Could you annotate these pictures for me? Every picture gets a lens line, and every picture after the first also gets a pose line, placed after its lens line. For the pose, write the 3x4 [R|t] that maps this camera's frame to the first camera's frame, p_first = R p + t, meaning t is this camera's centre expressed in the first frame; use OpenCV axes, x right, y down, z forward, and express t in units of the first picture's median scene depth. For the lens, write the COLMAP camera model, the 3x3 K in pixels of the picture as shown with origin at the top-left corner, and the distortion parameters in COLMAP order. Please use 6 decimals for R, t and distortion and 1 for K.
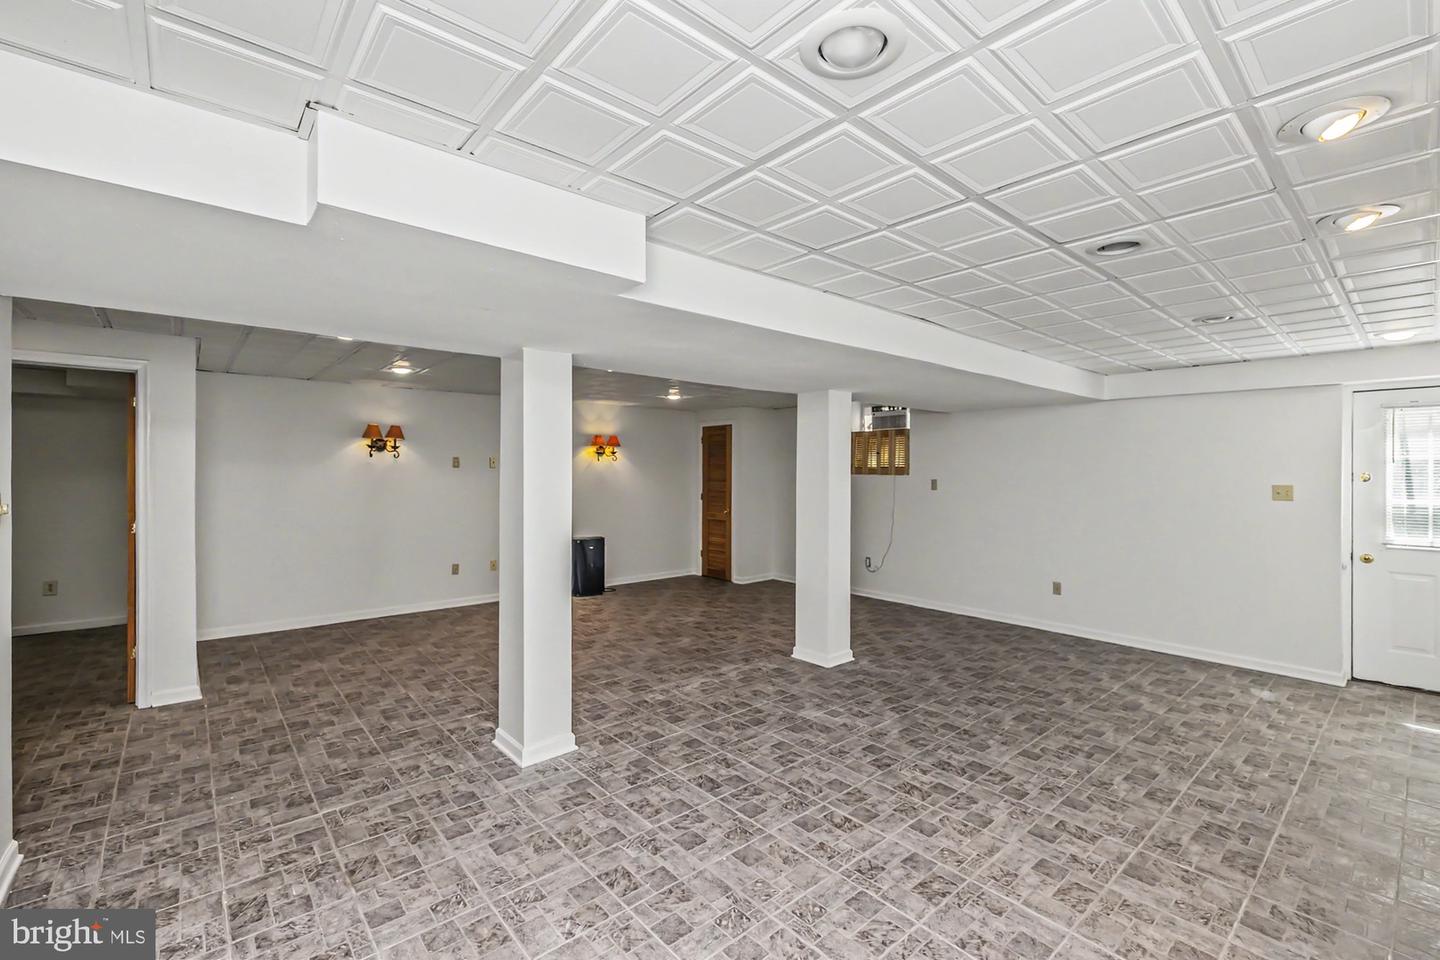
lens RADIAL K [[614.0, 0, 717.5], [0, 614.0, 467.0], [0, 0, 1]] dist [-0.001297, -0.000374]
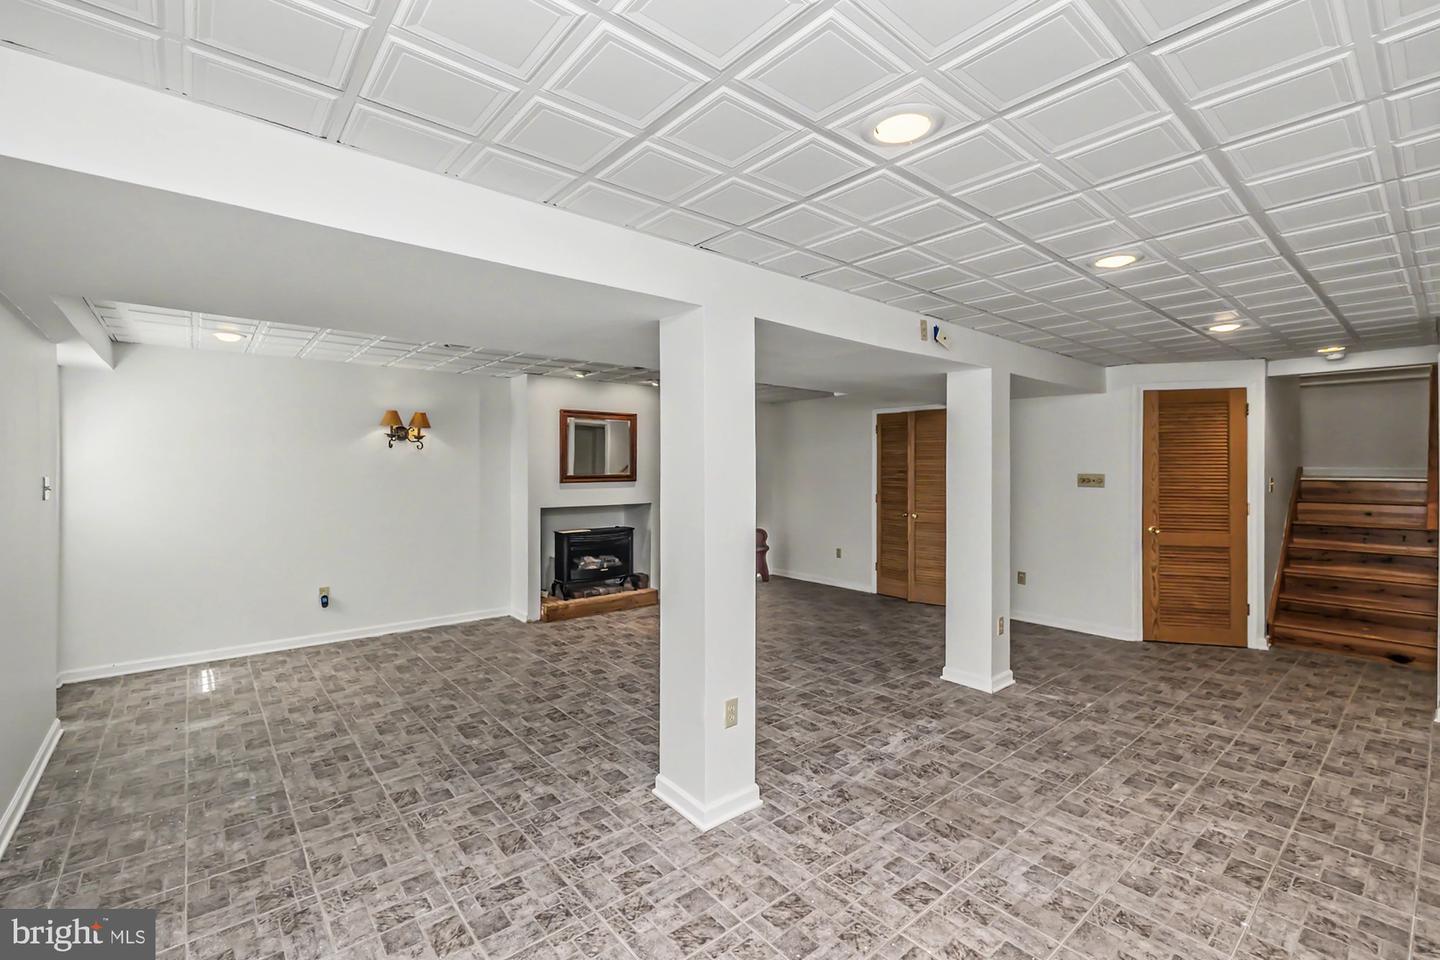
lens RADIAL K [[614.0, 0, 717.5], [0, 614.0, 467.0], [0, 0, 1]] dist [-0.001297, -0.000374]
pose [[-0.999951, -0.006896, 0.007134, 0.198013], [-0.006939, 0.999958, -0.006048, 0.021091], [-0.007092, -0.006097, -0.999956, 1.928638]]
